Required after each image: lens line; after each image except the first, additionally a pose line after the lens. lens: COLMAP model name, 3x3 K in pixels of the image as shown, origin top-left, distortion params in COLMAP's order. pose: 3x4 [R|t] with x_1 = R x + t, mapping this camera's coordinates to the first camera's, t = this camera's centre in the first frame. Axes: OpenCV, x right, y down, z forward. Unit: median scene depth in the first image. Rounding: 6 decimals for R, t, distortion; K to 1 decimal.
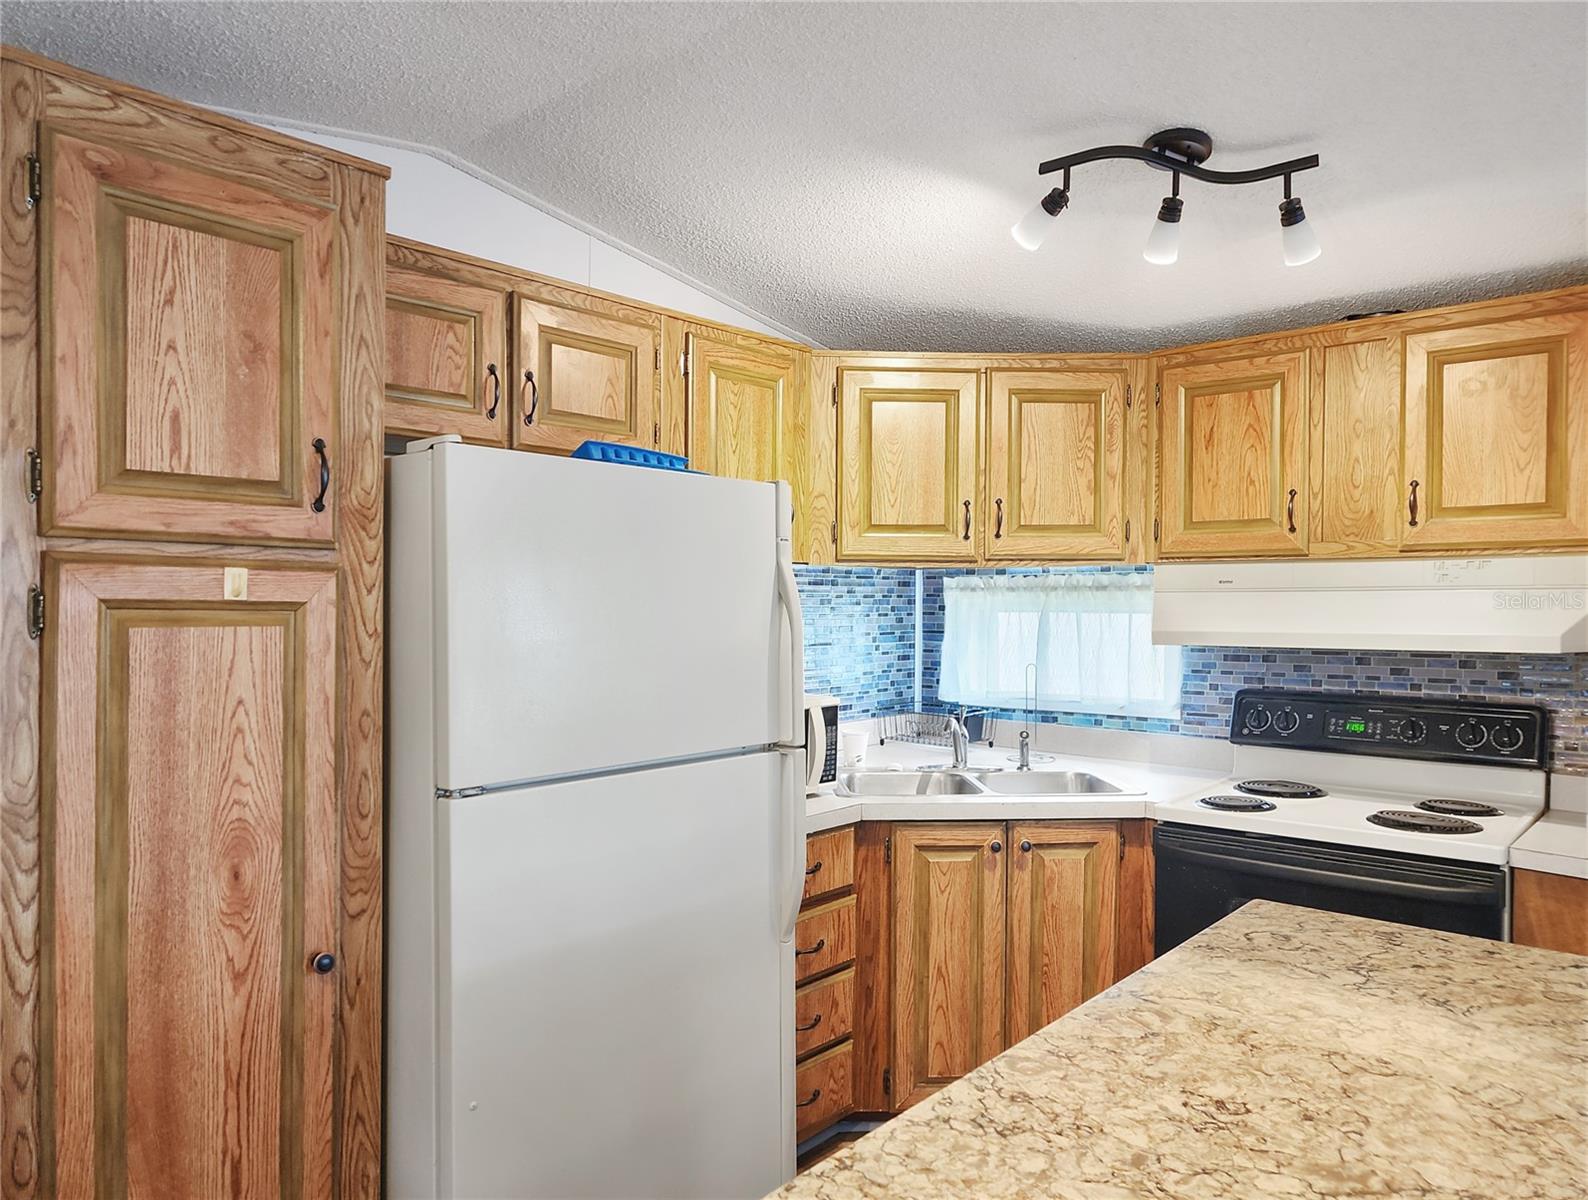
lens RADIAL K [[1139.1, 0, 789.1], [0, 1139.1, 606.9], [0, 0, 1]] dist [0.010424, 0.001742]
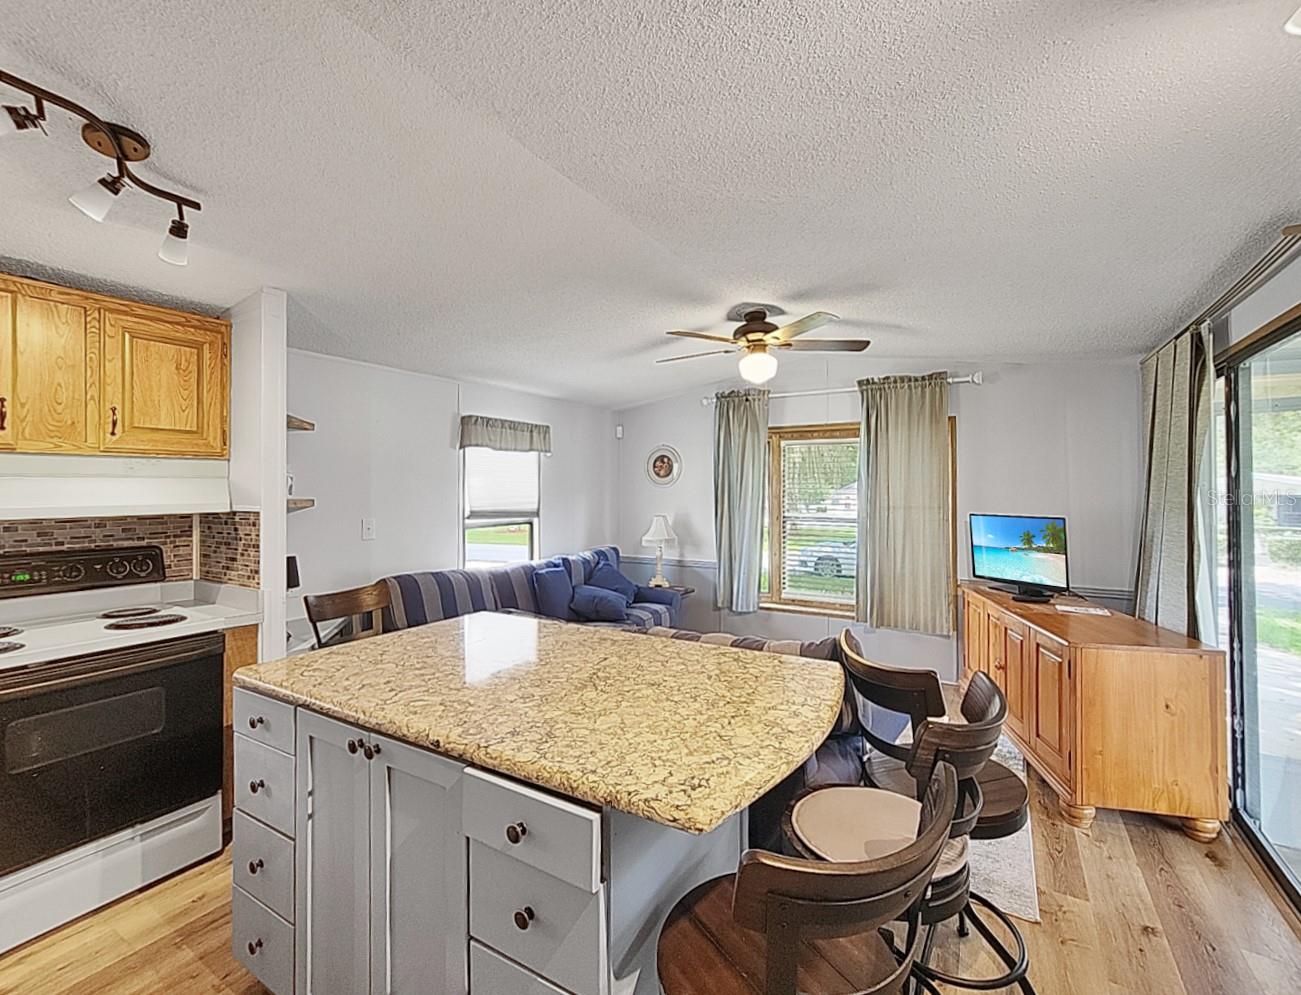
lens RADIAL K [[594.0, 0, 643.5], [0, 594.0, 488.7], [0, 0, 1]] dist [0.027295, 0.000419]
pose [[-0.167674, -0.000897, 0.985842, -0.404631], [0.009261, 0.999954, 0.002485, 0.005452], [-0.985799, 0.009547, -0.167658, 0.455714]]
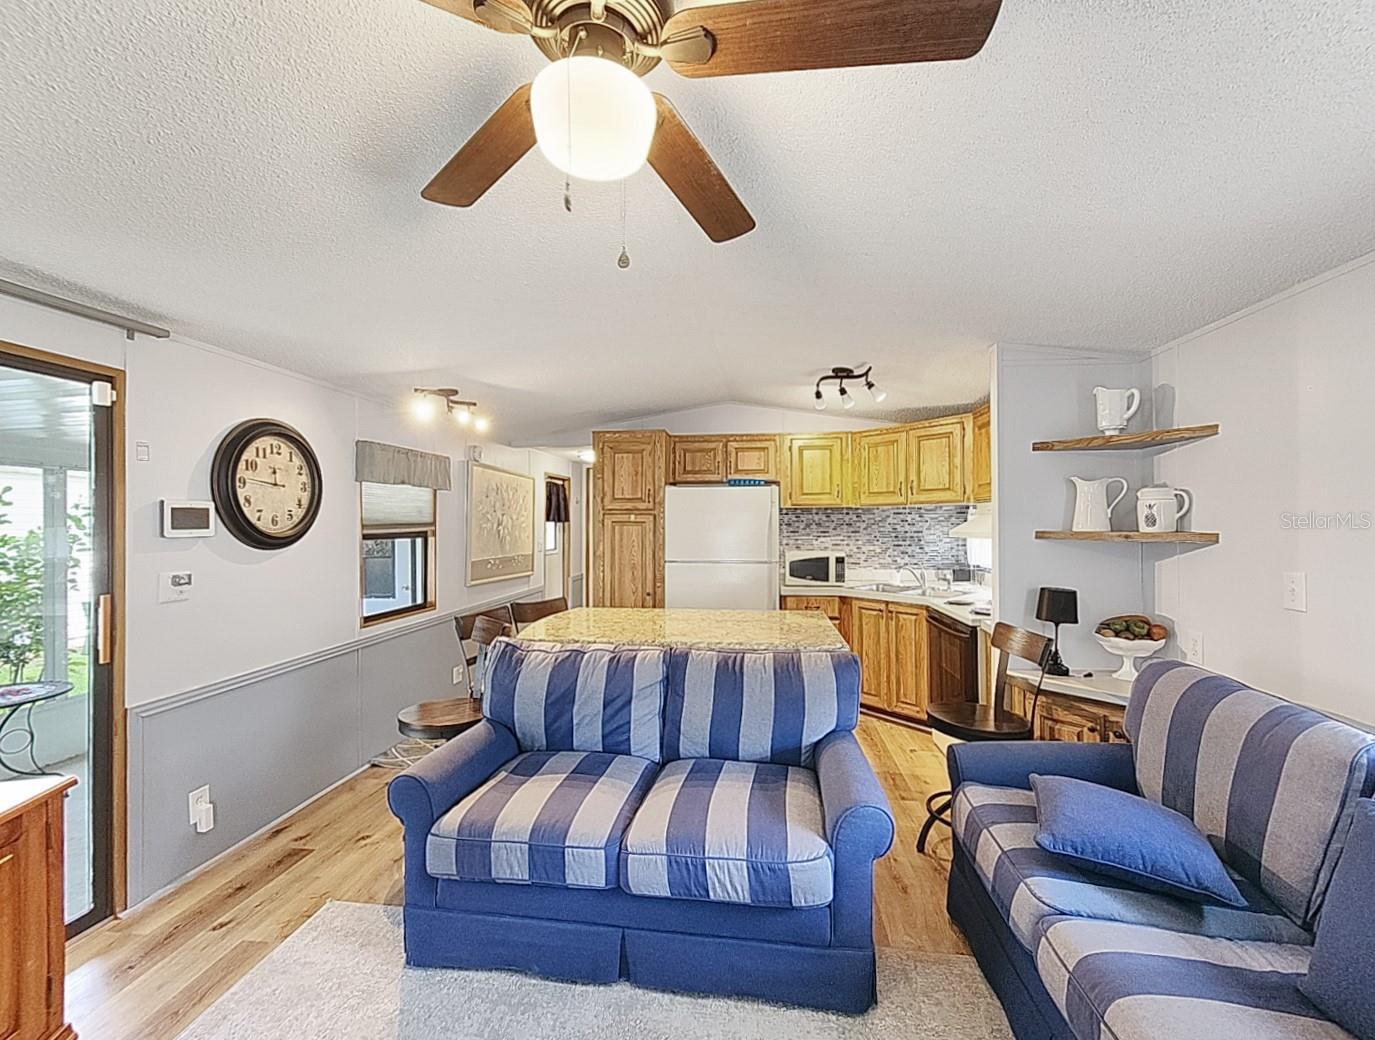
lens RADIAL K [[609.6, 0, 686.6], [0, 609.6, 520.1], [0, 0, 1]] dist [-0.000699, 0.000378]
pose [[0.543195, -0.007755, -0.839571, 1.290512], [-0.000980, 0.999951, -0.009870, 0.010963], [0.839606, 0.006184, 0.543160, -0.204644]]
